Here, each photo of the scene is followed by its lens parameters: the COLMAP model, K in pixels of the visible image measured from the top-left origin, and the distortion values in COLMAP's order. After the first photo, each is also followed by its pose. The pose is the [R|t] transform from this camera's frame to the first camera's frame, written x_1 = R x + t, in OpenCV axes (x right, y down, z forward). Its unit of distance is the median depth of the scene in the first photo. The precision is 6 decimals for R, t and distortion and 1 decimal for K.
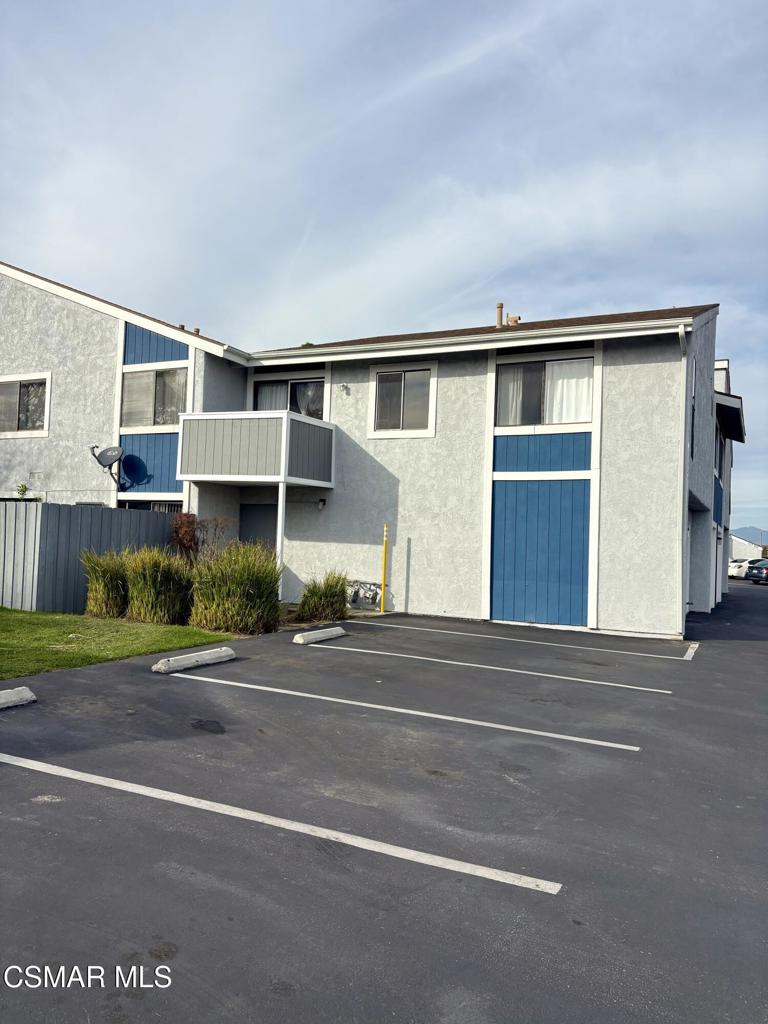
lens RADIAL K [[772.8, 0, 384.0], [0, 772.8, 512.0], [0, 0, 1]] dist [0.029439, -0.000852]
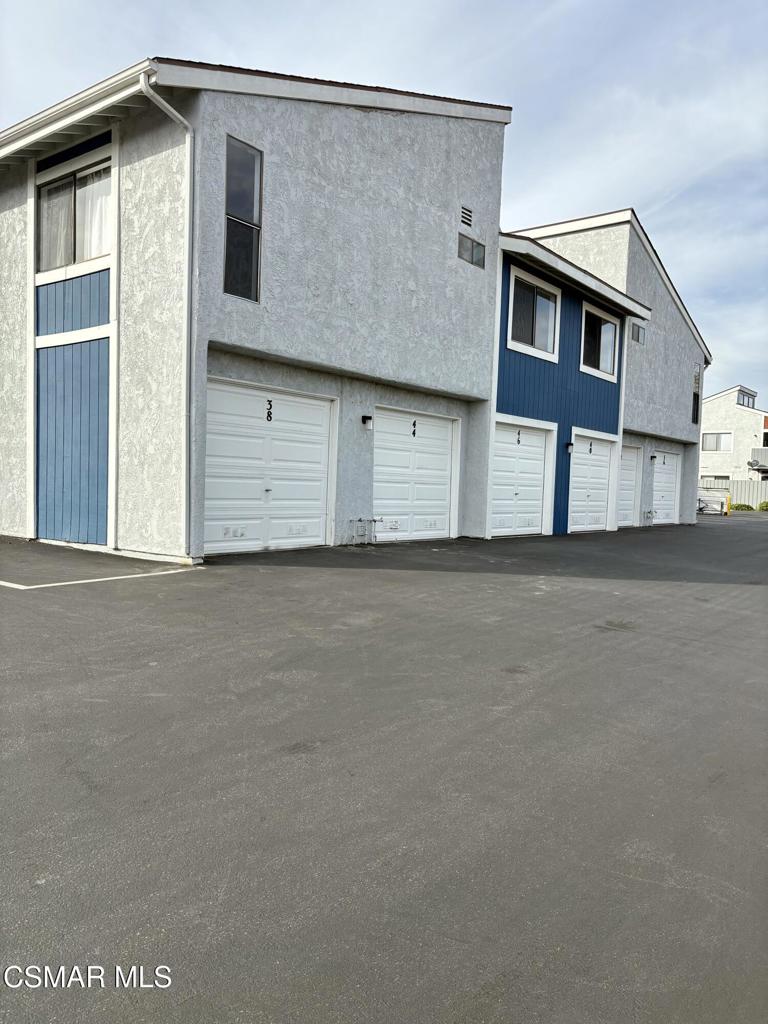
lens RADIAL K [[777.3, 0, 384.0], [0, 777.3, 512.0], [0, 0, 1]] dist [0.008593, 0.000933]
pose [[0.983519, -0.004318, -0.180751, 0.578310], [0.018993, 0.996651, 0.079534, 0.058465], [0.179802, -0.081656, 0.980308, 0.314420]]
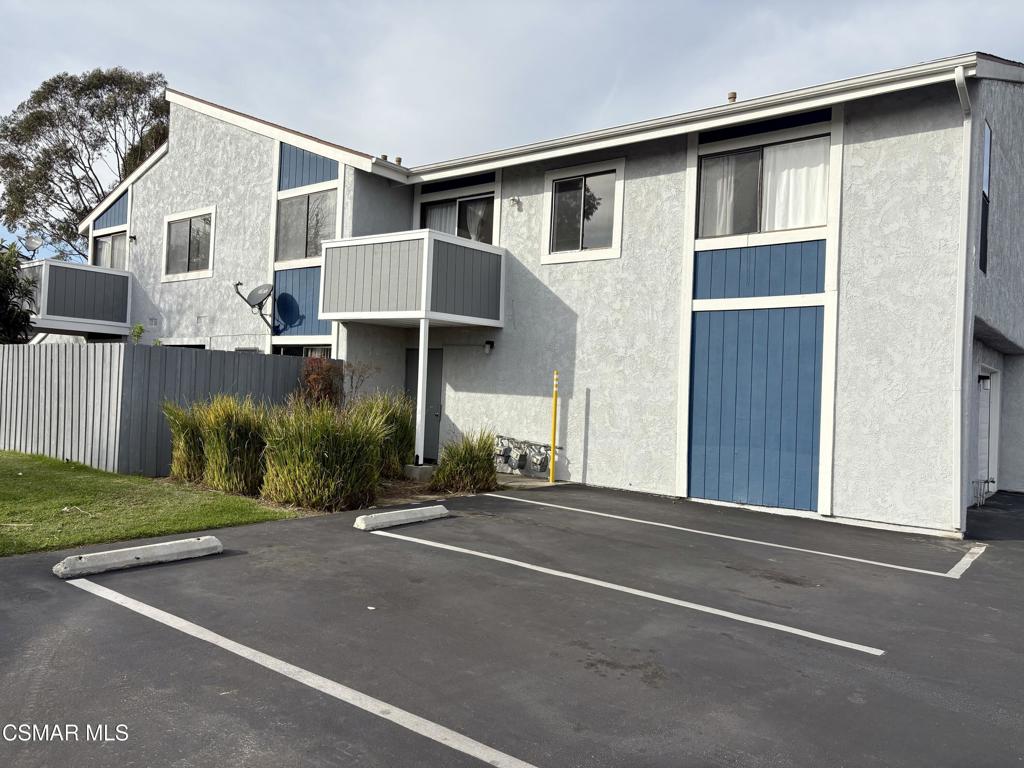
lens RADIAL K [[777.3, 0, 512.0], [0, 777.3, 384.0], [0, 0, 1]] dist [0.008593, 0.000933]
pose [[0.976293, 0.001832, -0.216444, 0.129029], [0.002685, 0.999785, 0.020577, 0.012849], [0.216436, -0.020670, 0.976078, 0.218148]]
